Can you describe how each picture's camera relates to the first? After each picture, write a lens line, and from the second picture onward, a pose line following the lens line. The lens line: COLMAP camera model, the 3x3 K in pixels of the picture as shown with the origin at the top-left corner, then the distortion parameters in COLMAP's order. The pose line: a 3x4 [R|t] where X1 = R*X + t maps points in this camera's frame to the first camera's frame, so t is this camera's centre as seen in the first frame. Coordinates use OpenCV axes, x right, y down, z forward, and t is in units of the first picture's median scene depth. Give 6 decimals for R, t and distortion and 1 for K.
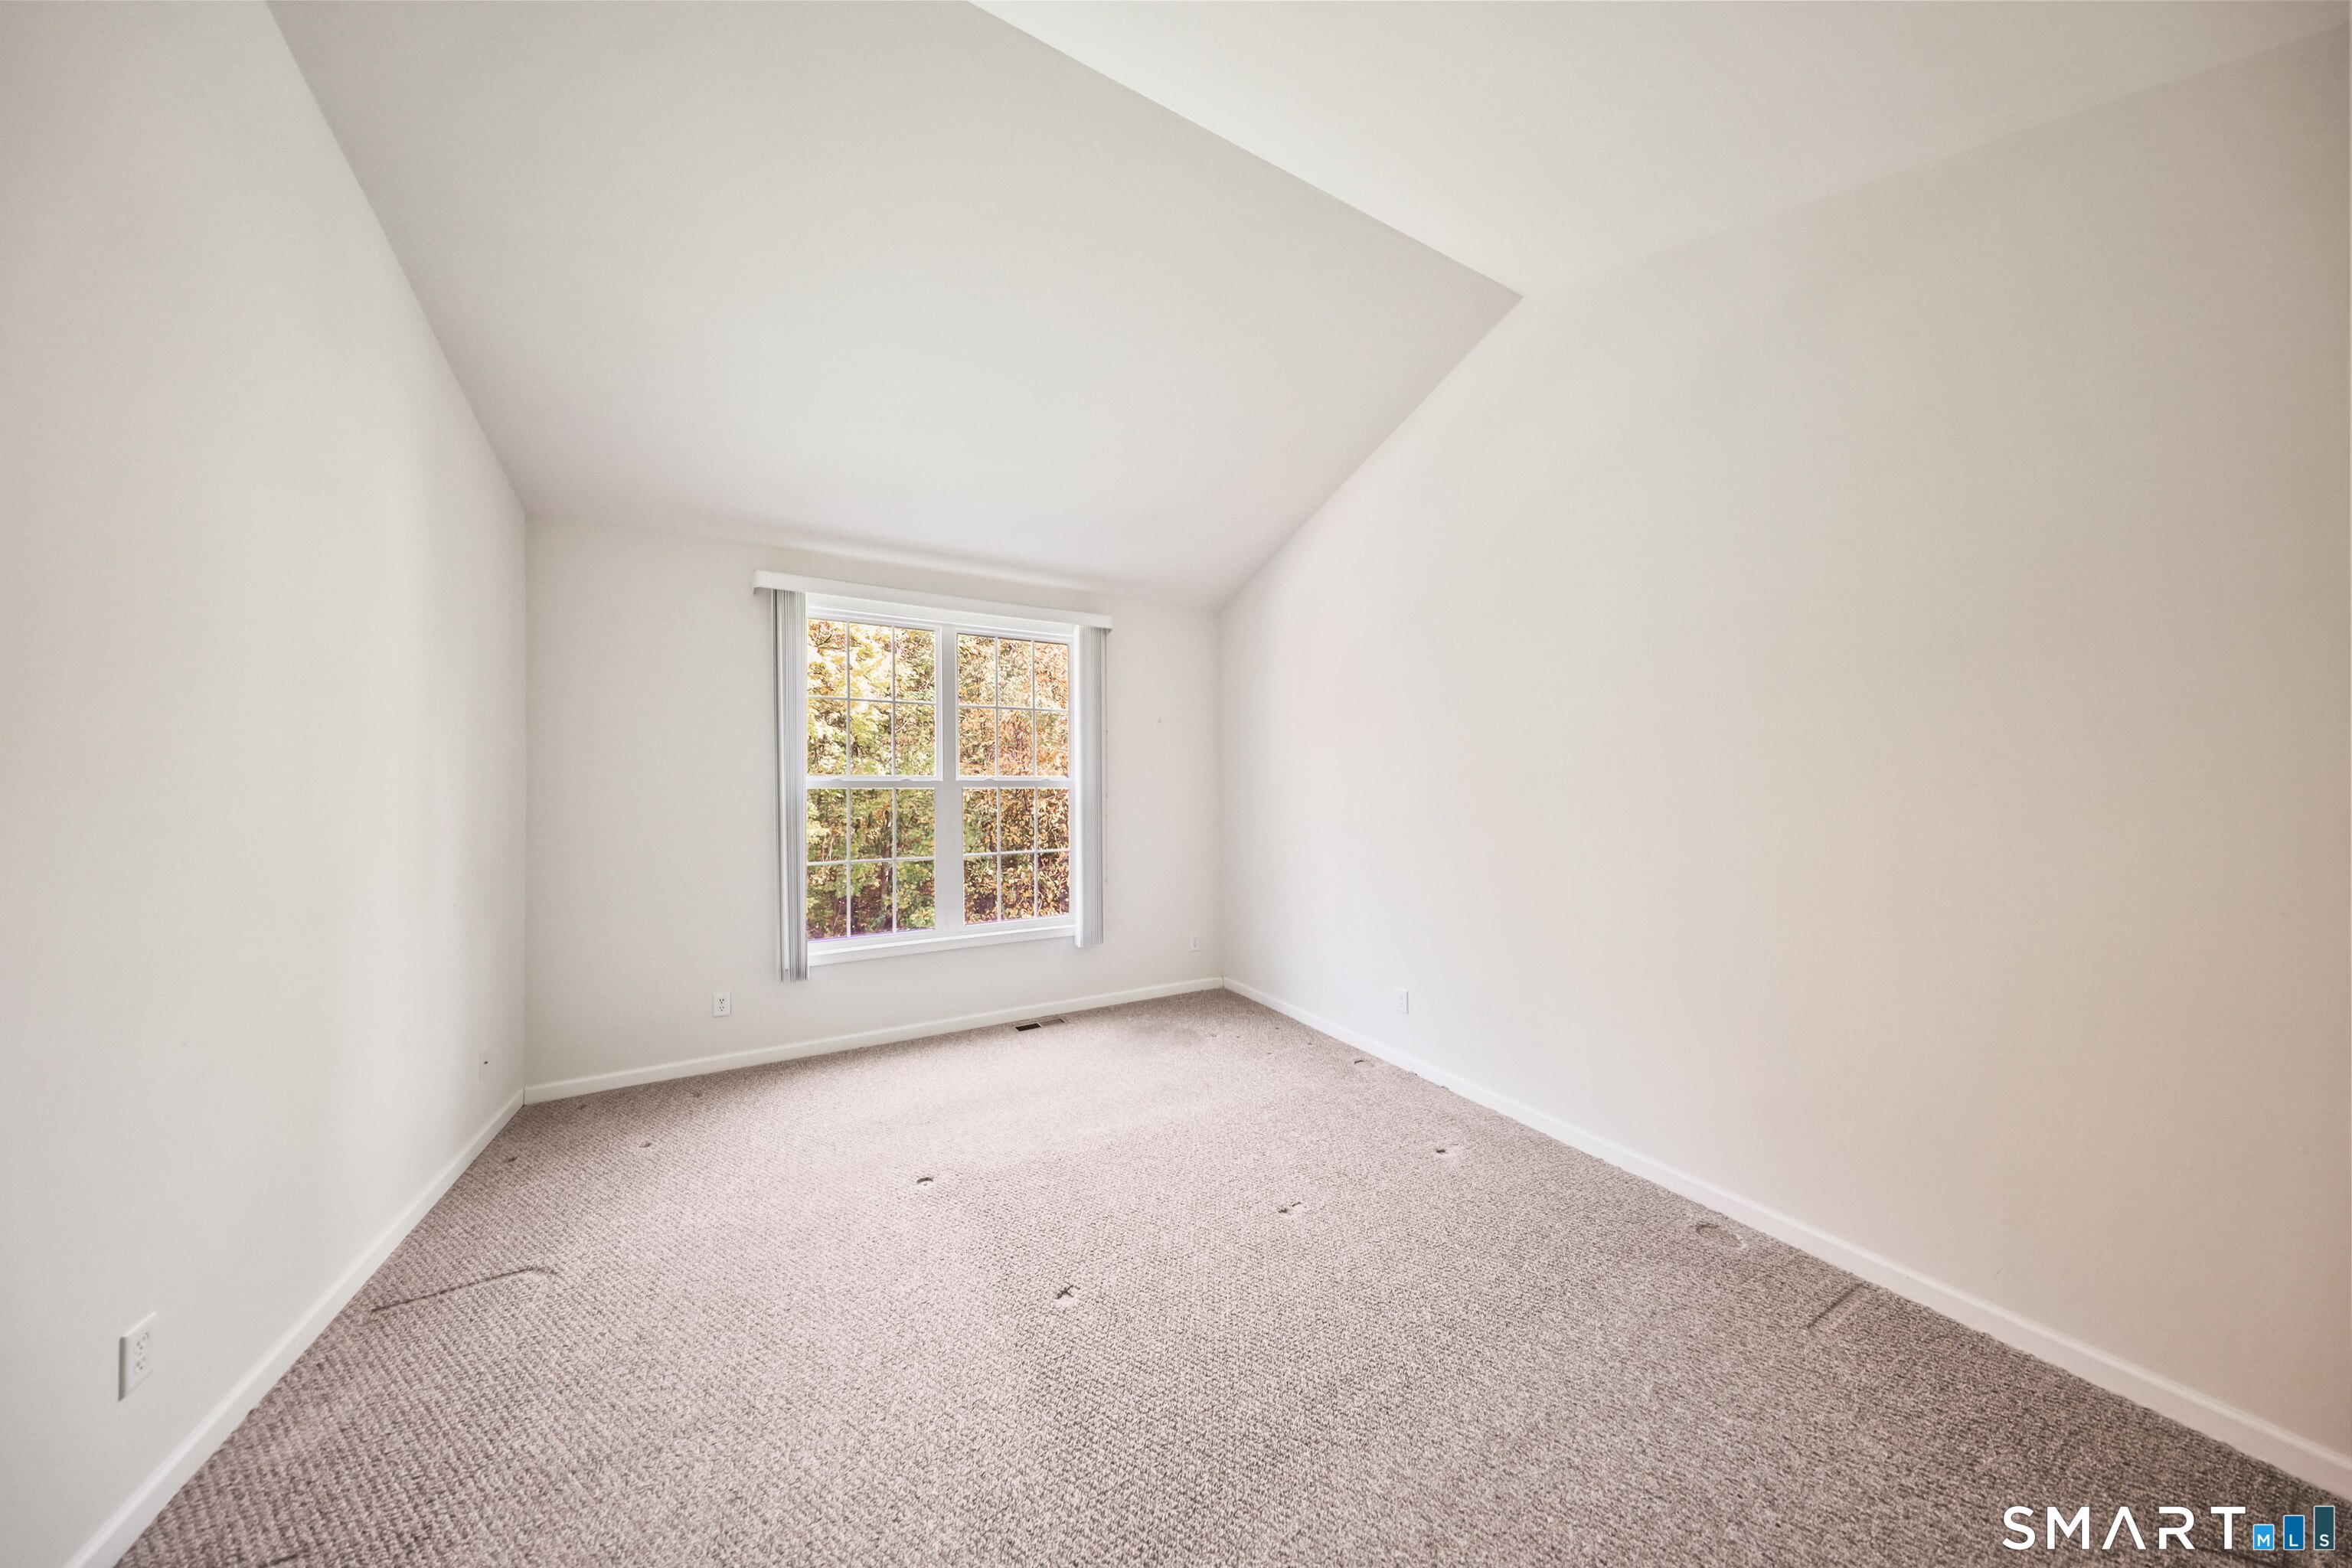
lens RADIAL K [[676.7, 0, 1166.1], [0, 676.7, 790.6], [0, 0, 1]] dist [-0.001046, -0.000055]
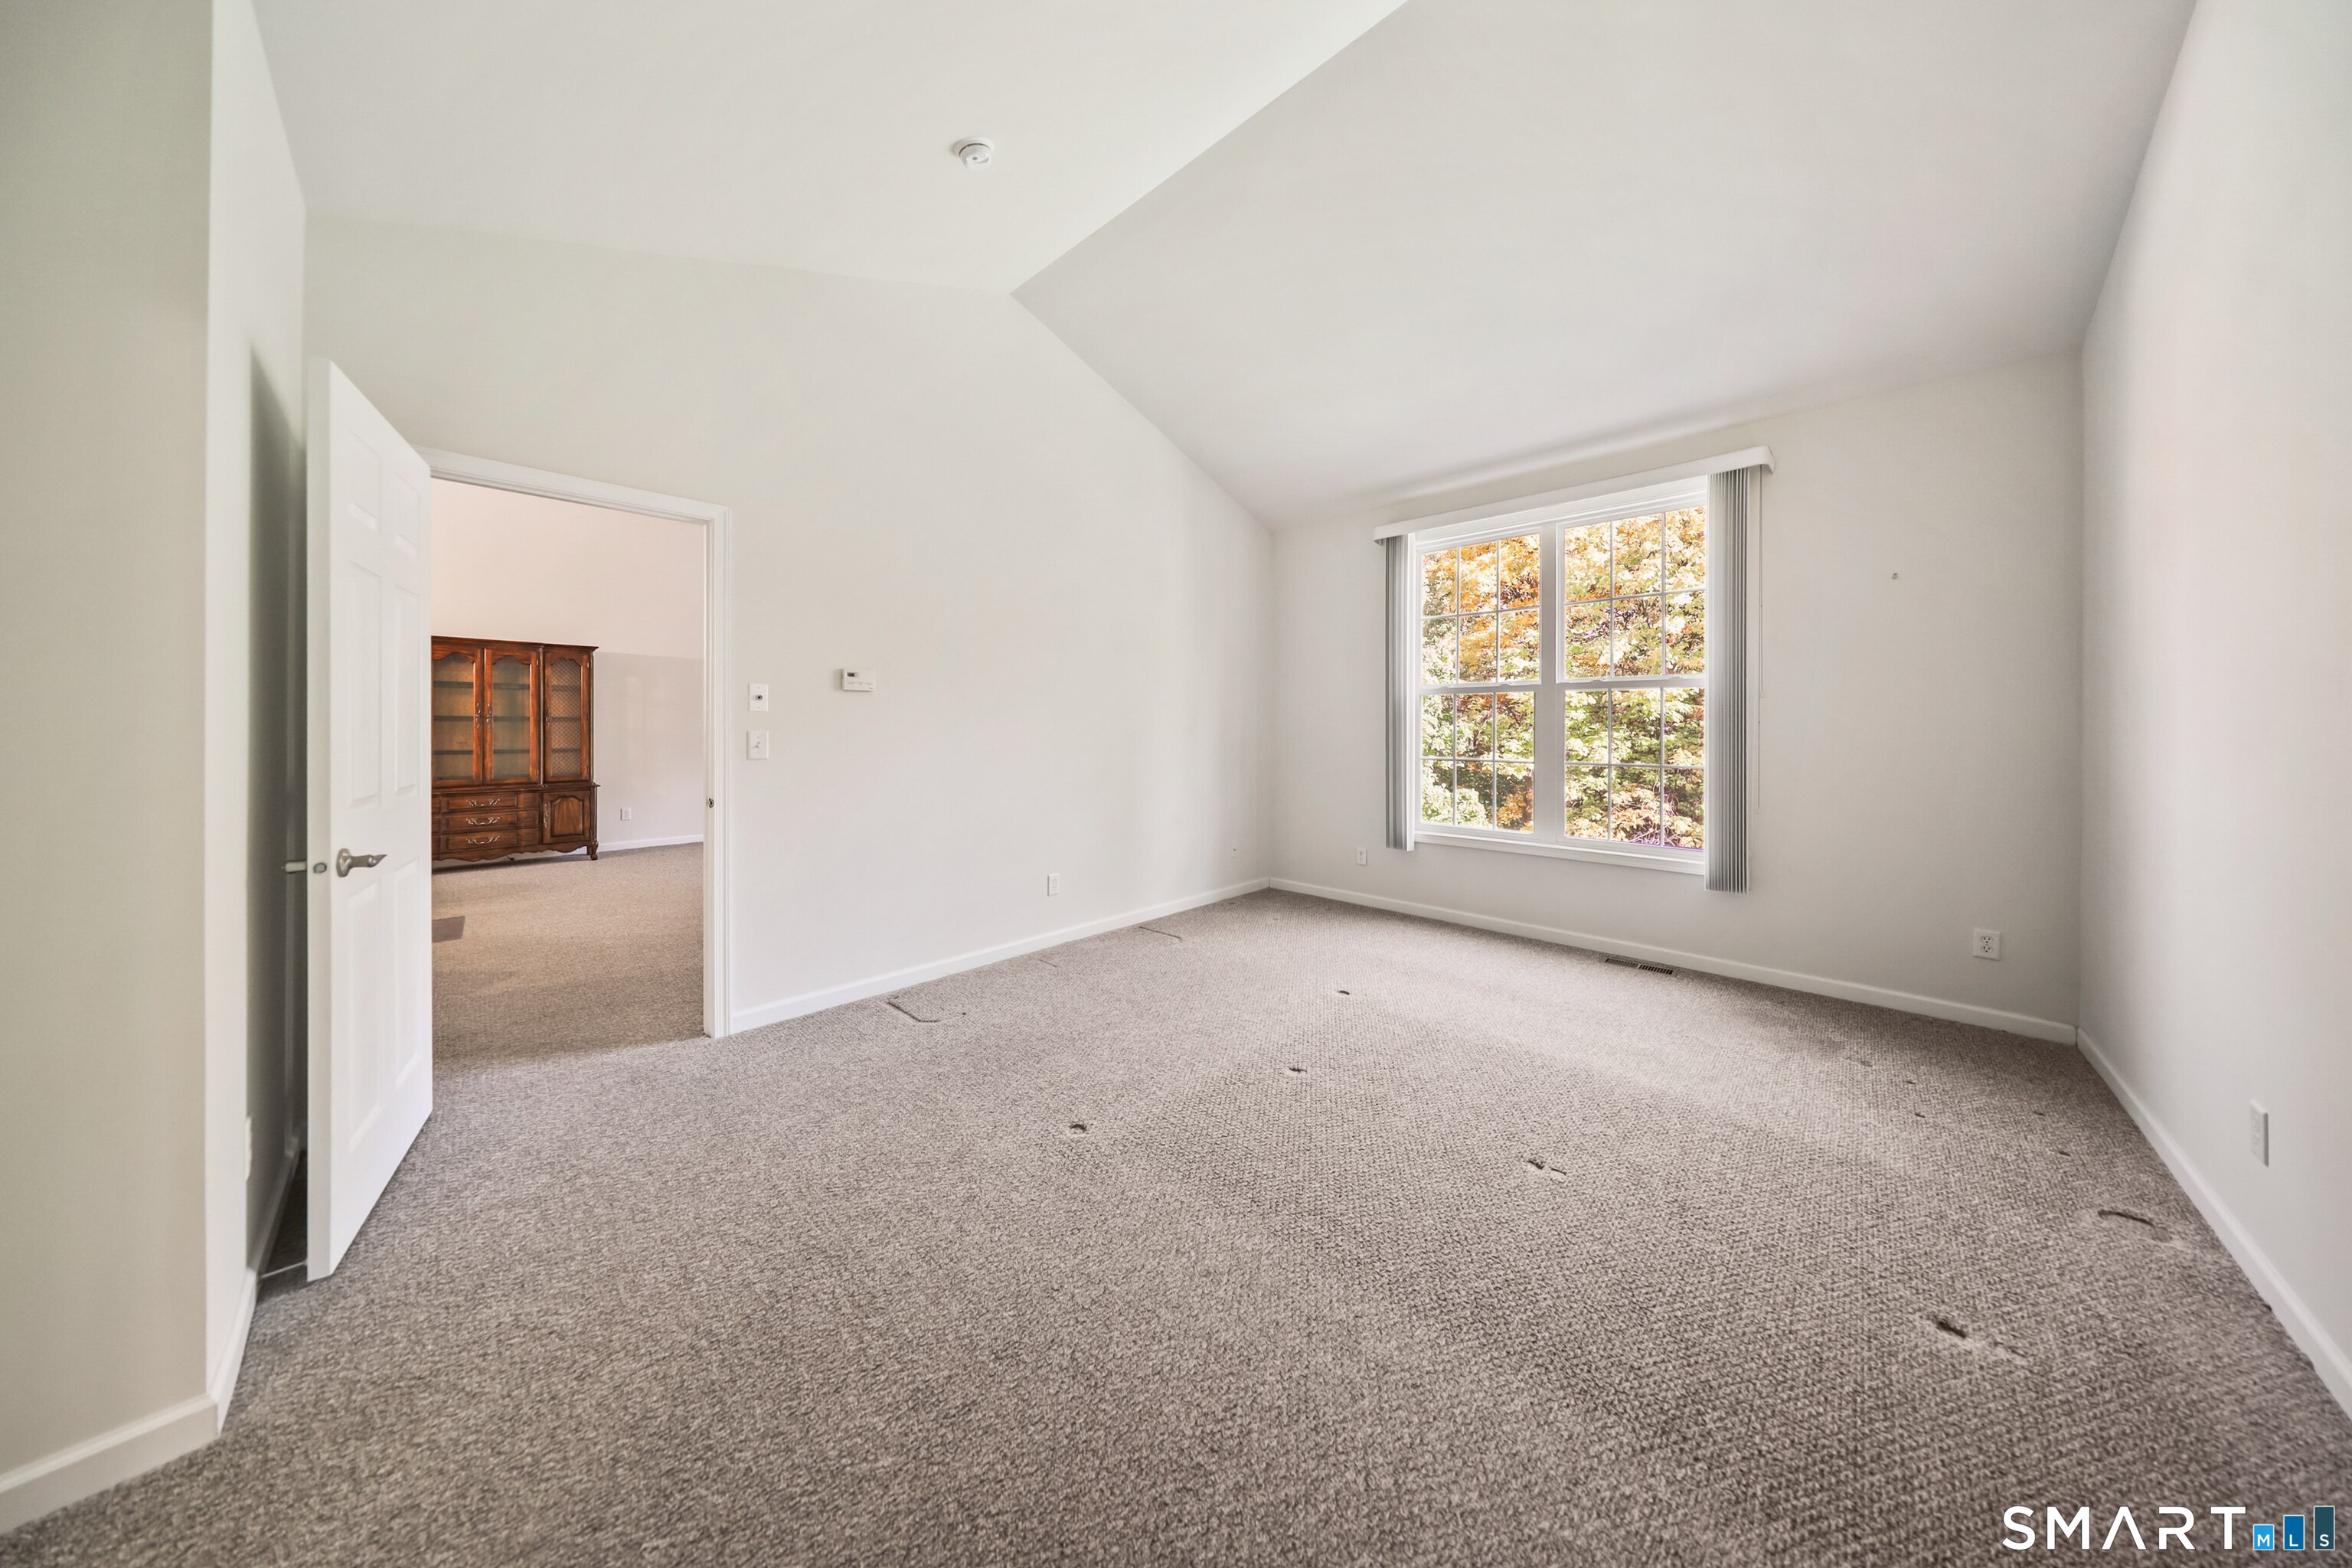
lens RADIAL K [[676.7, 0, 1144.1], [0, 676.7, 722.7], [0, 0, 1]] dist [-0.001046, -0.000055]
pose [[0.314172, 0.006457, -0.949344, 0.521142], [-0.009590, 0.999947, 0.003627, 0.054515], [0.949318, 0.007964, 0.314217, 0.183231]]
